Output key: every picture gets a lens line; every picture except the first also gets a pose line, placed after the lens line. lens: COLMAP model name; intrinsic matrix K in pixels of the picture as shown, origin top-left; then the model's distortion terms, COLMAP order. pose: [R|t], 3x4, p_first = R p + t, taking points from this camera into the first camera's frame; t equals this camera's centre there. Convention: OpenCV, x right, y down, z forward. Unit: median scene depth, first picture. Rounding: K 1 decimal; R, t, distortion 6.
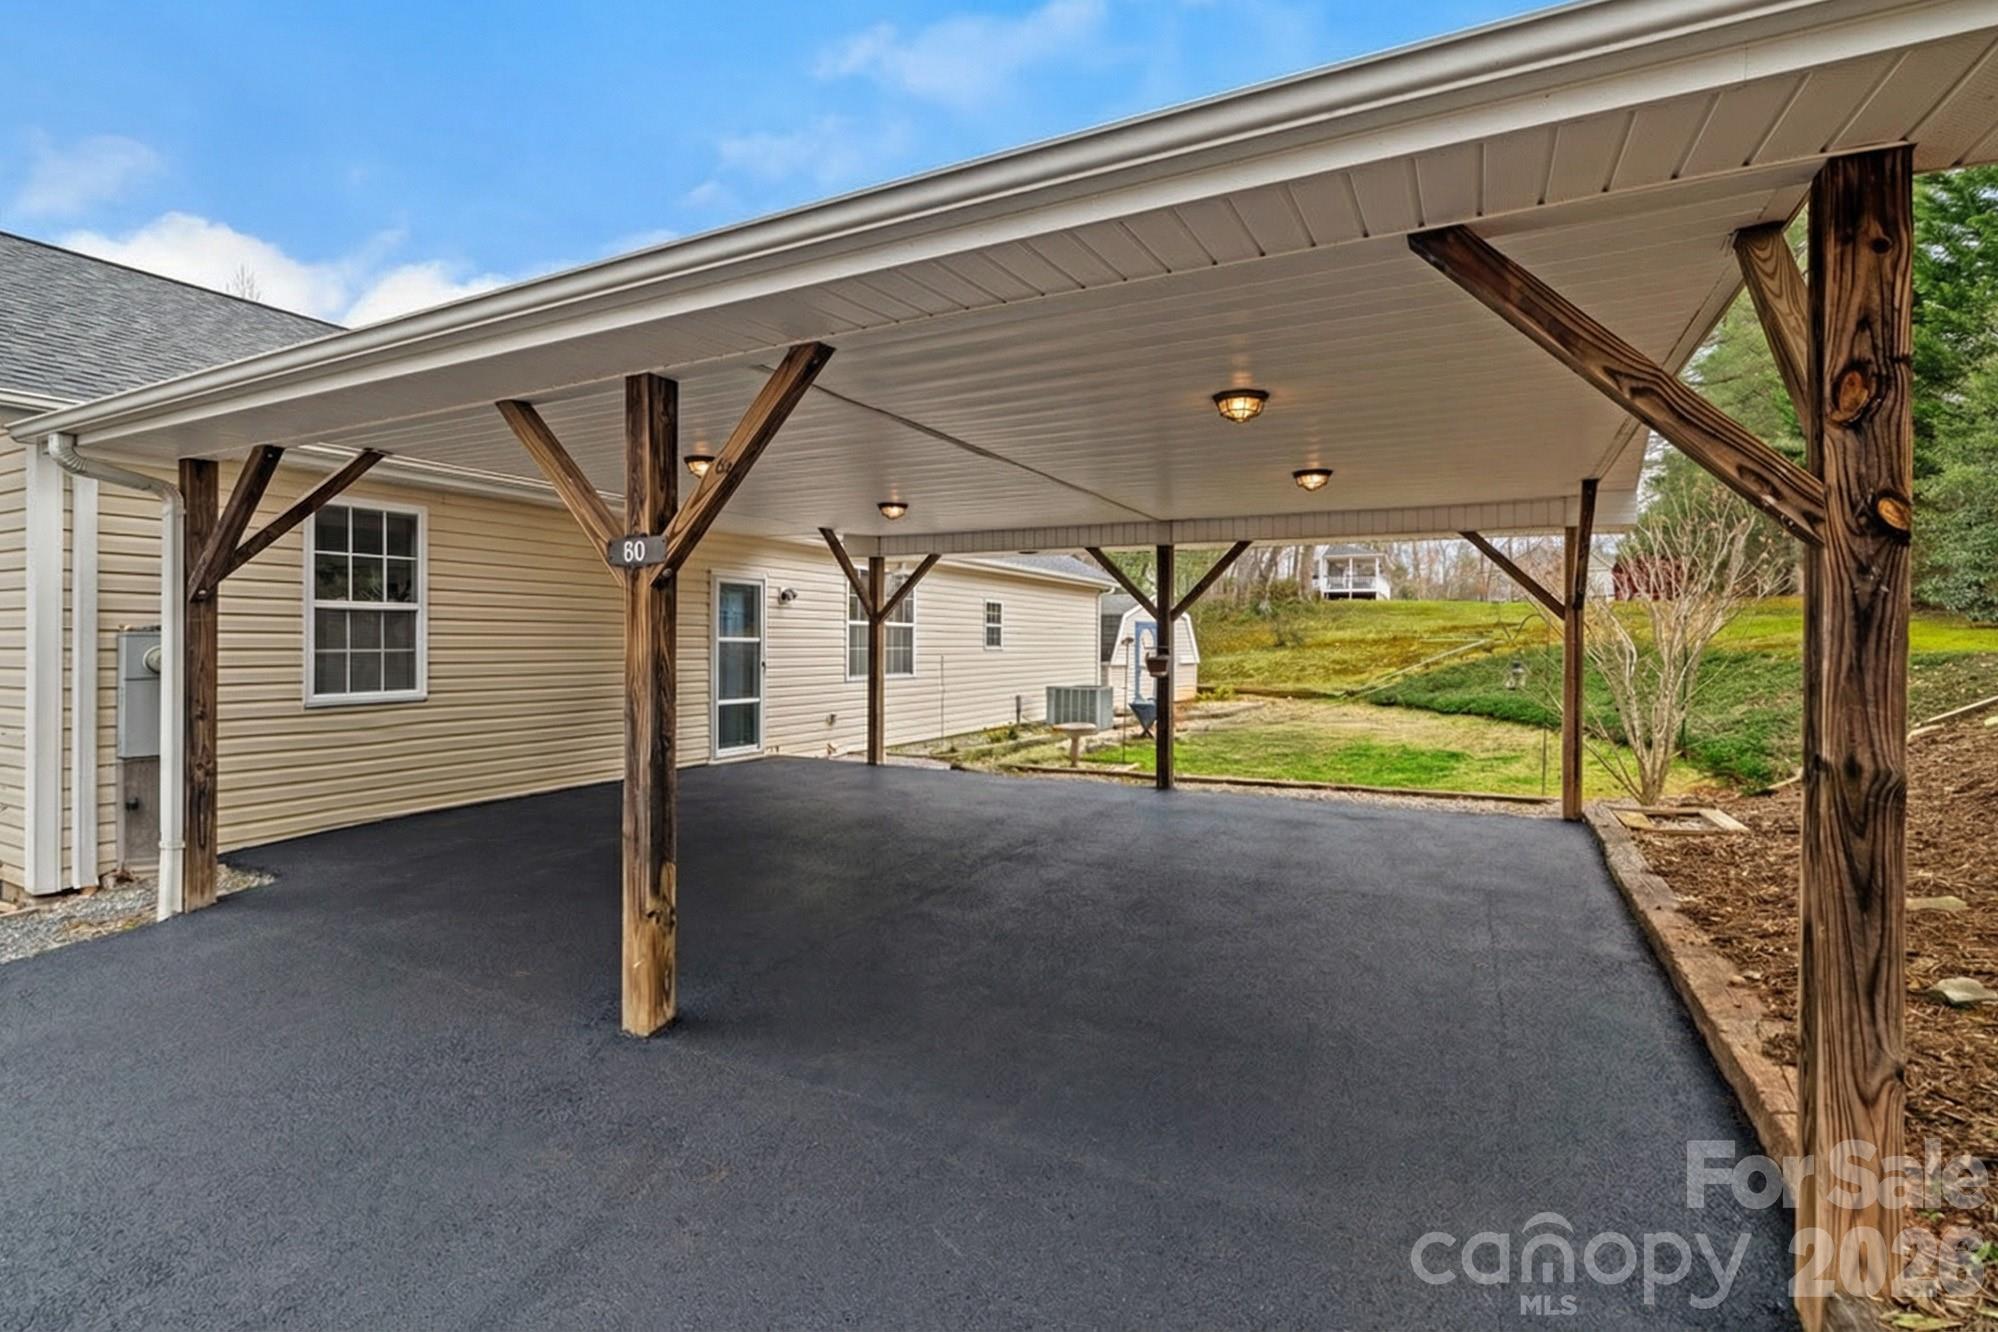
lens RADIAL K [[920.2, 0, 1000.4], [0, 920.2, 659.1], [0, 0, 1]] dist [-0.002938, 0.000244]
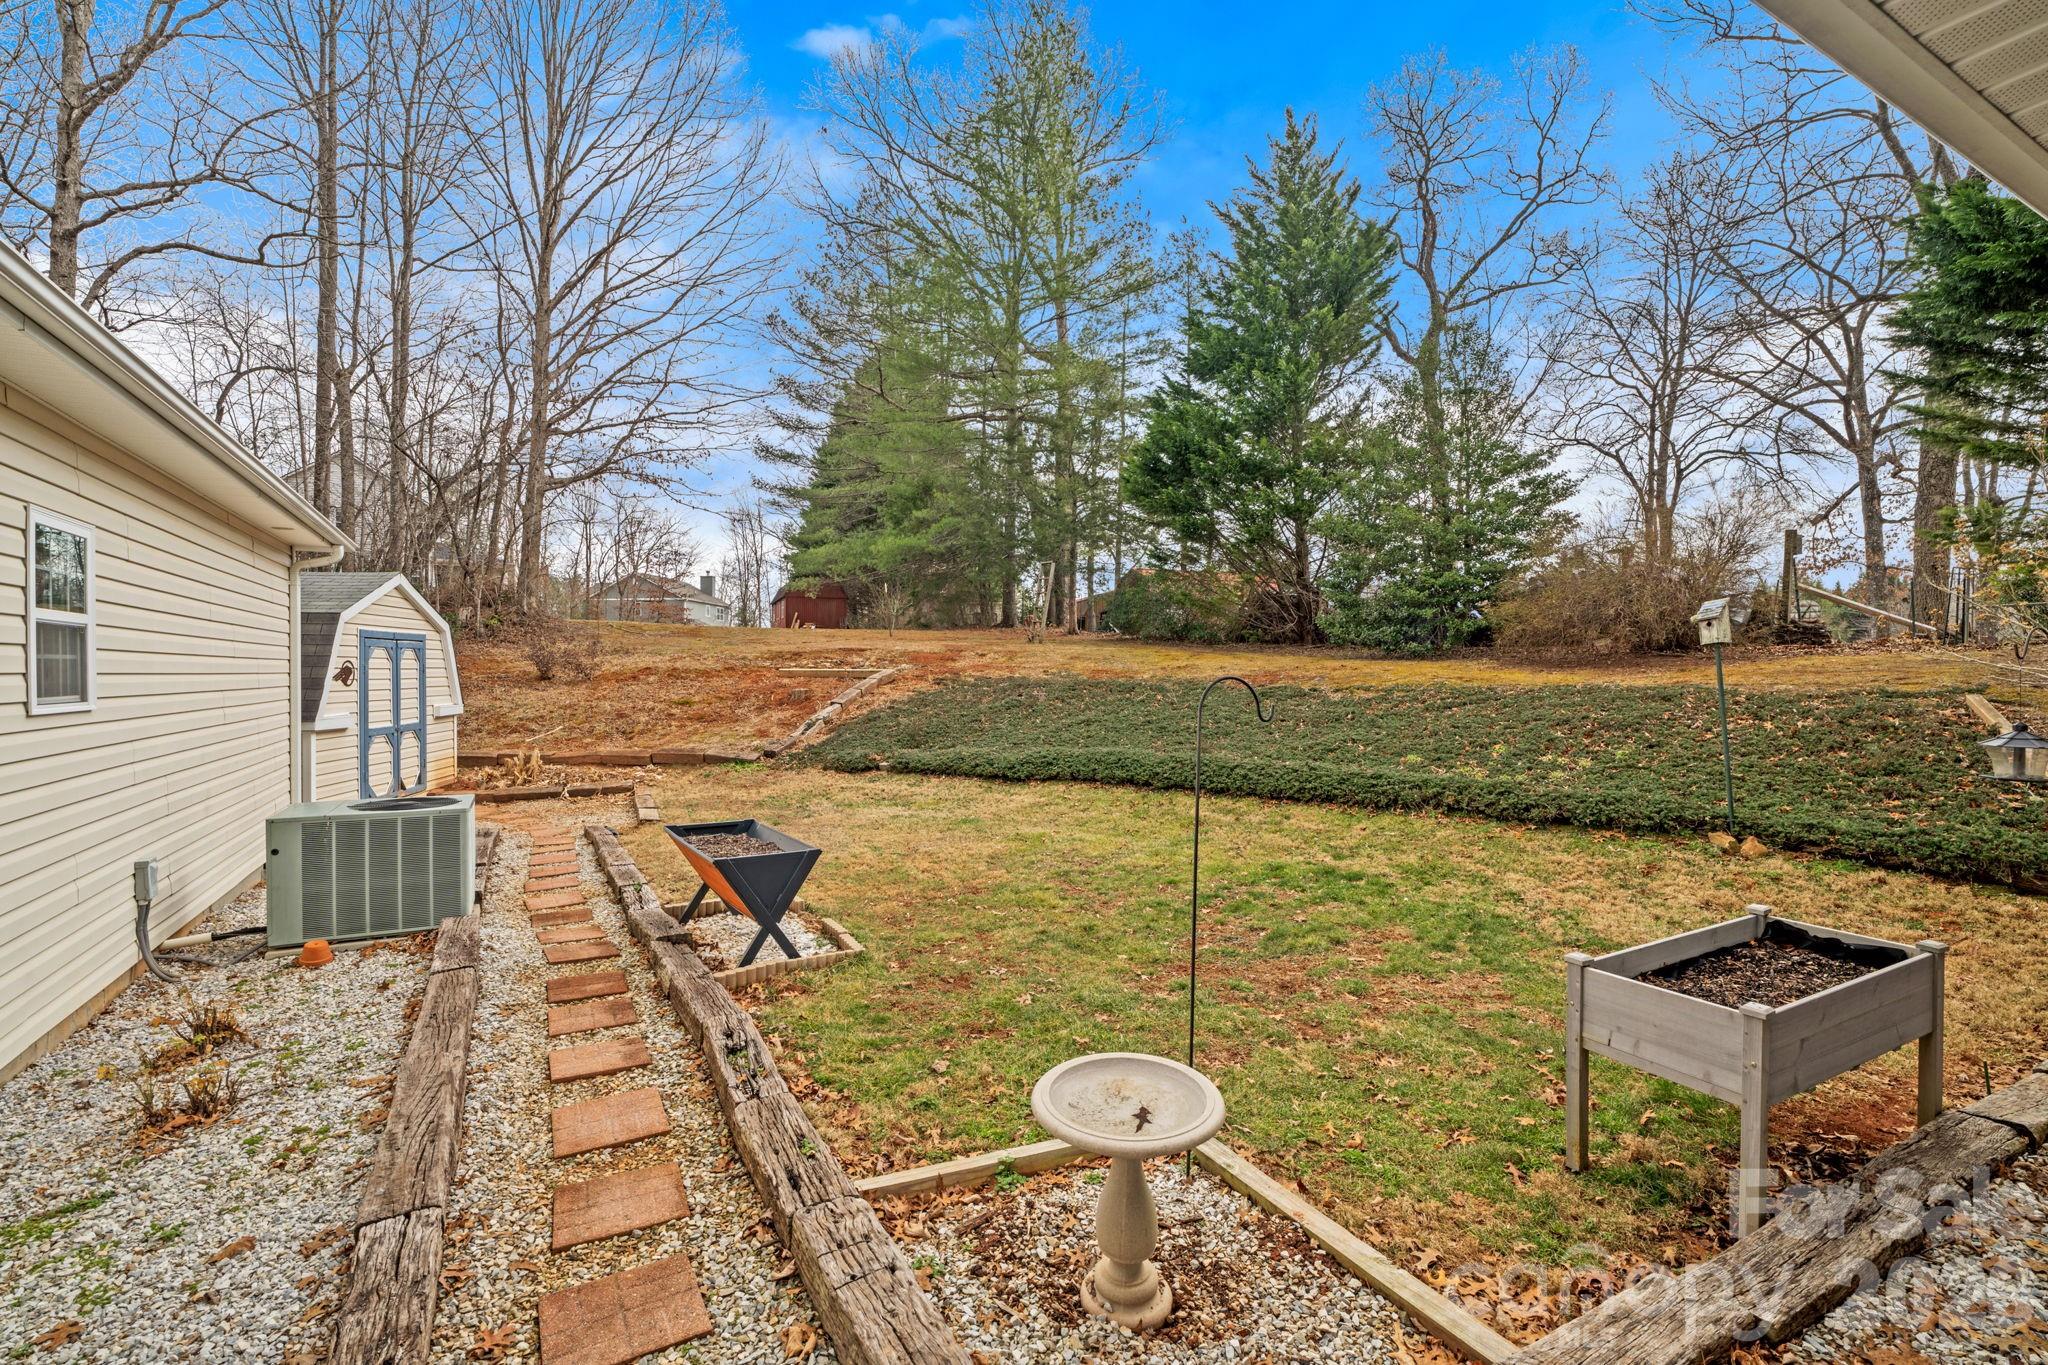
lens RADIAL K [[913.9, 0, 1024.0], [0, 913.9, 682.5], [0, 0, 1]] dist [-0.001022, -0.000051]
pose [[0.548900, -0.011480, 0.835809, -0.055030], [0.014840, 0.999882, 0.003987, -0.012030], [-0.835756, 0.010215, 0.549005, 0.481882]]
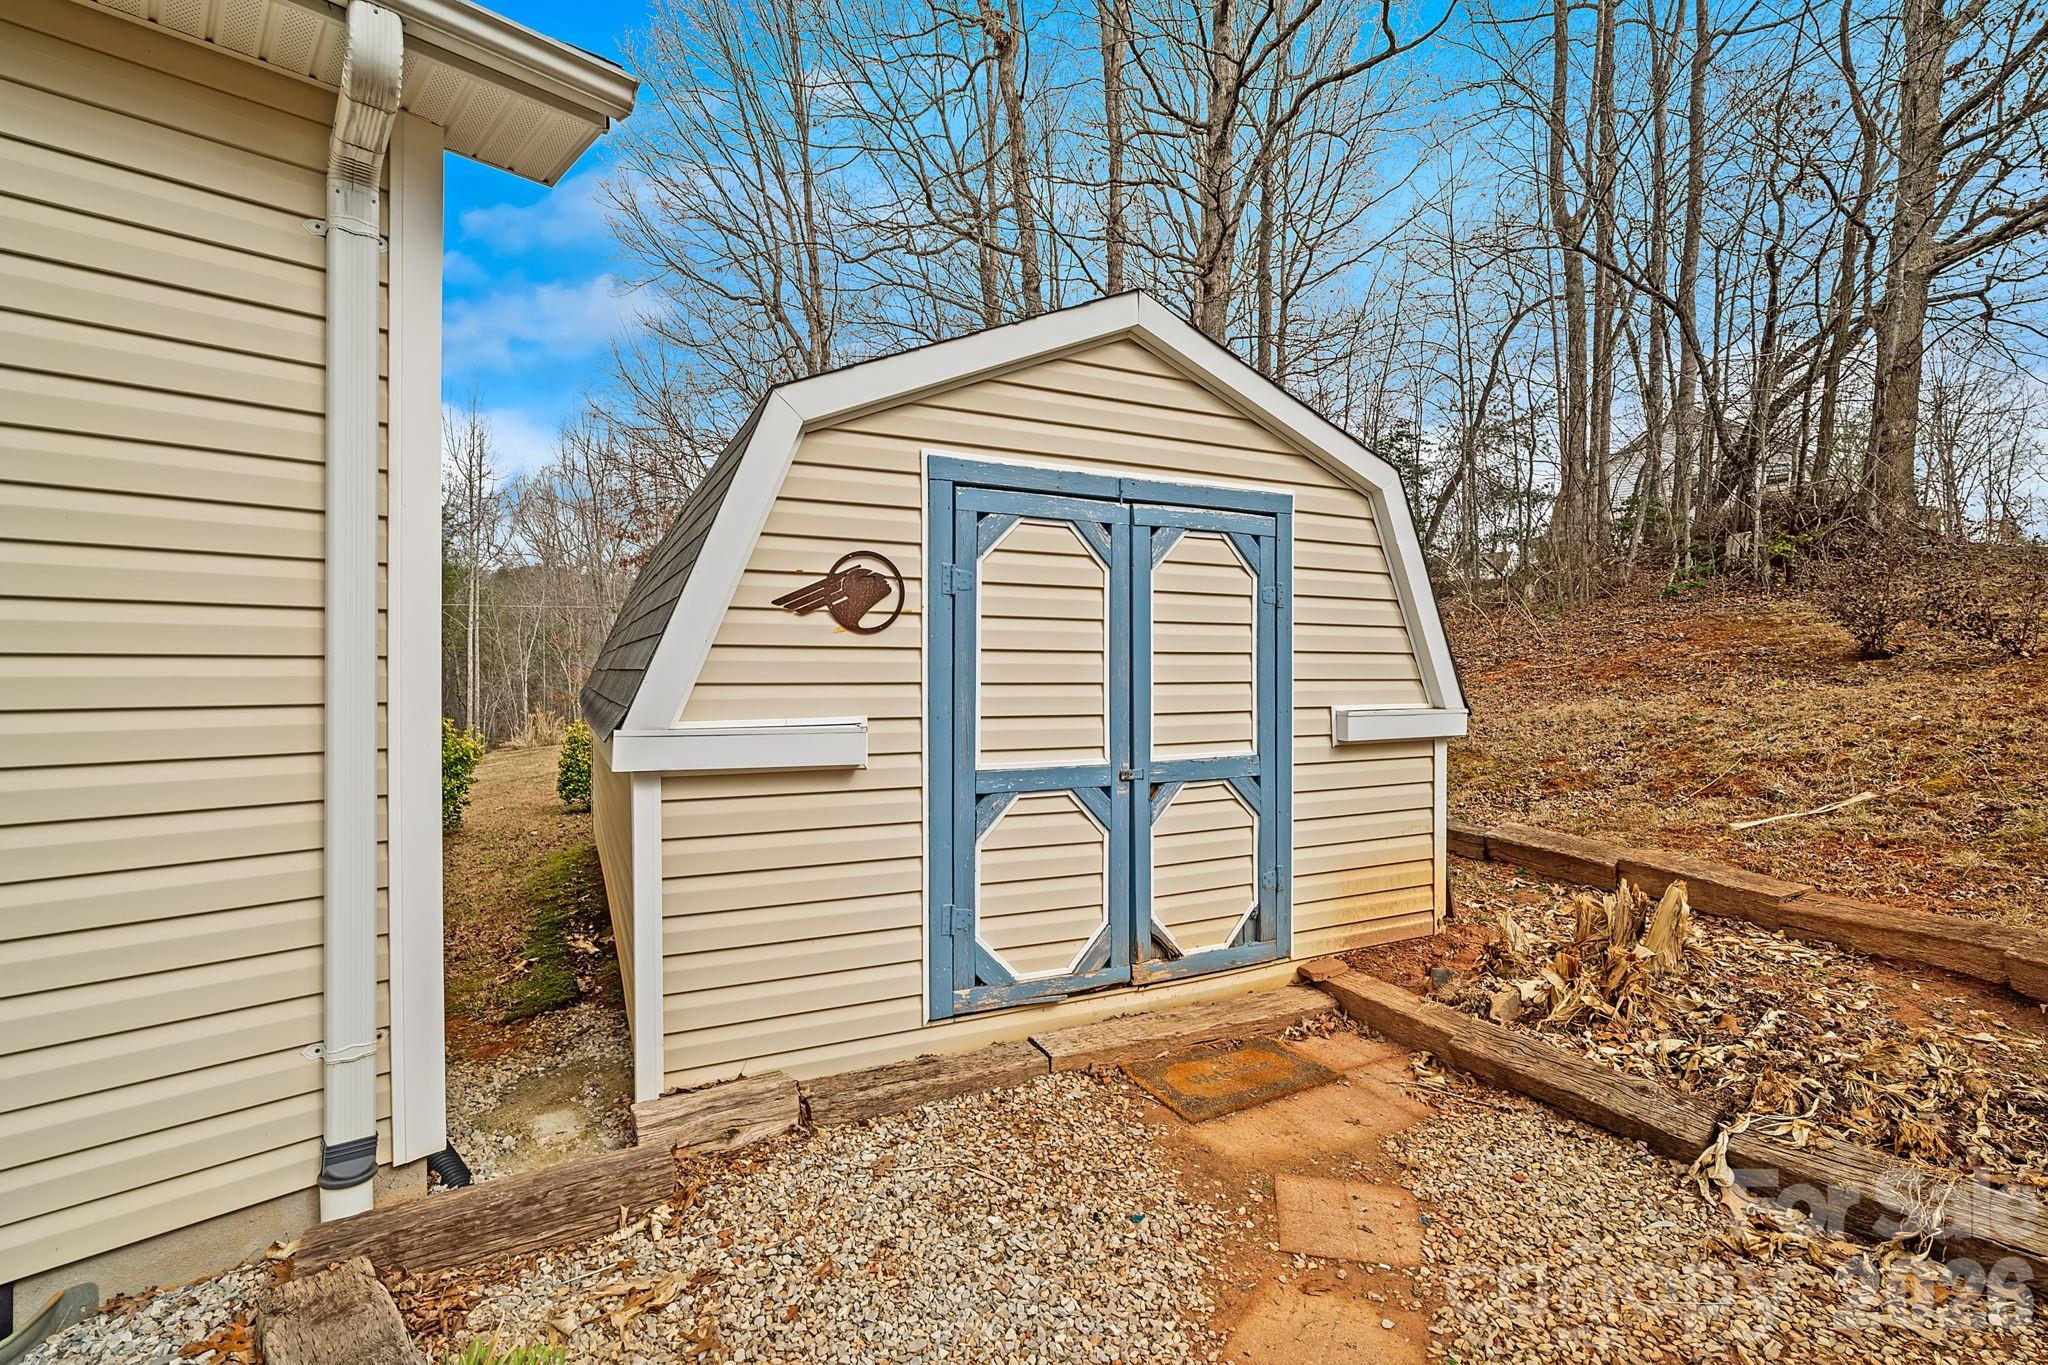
lens RADIAL K [[913.9, 0, 1024.0], [0, 913.9, 682.5], [0, 0, 1]] dist [-0.001022, -0.000051]
pose [[0.947939, 0.000370, -0.318452, 0.213598], [-0.004745, 0.999905, -0.012965, -0.003712], [0.318417, 0.013801, 0.947850, 0.891094]]
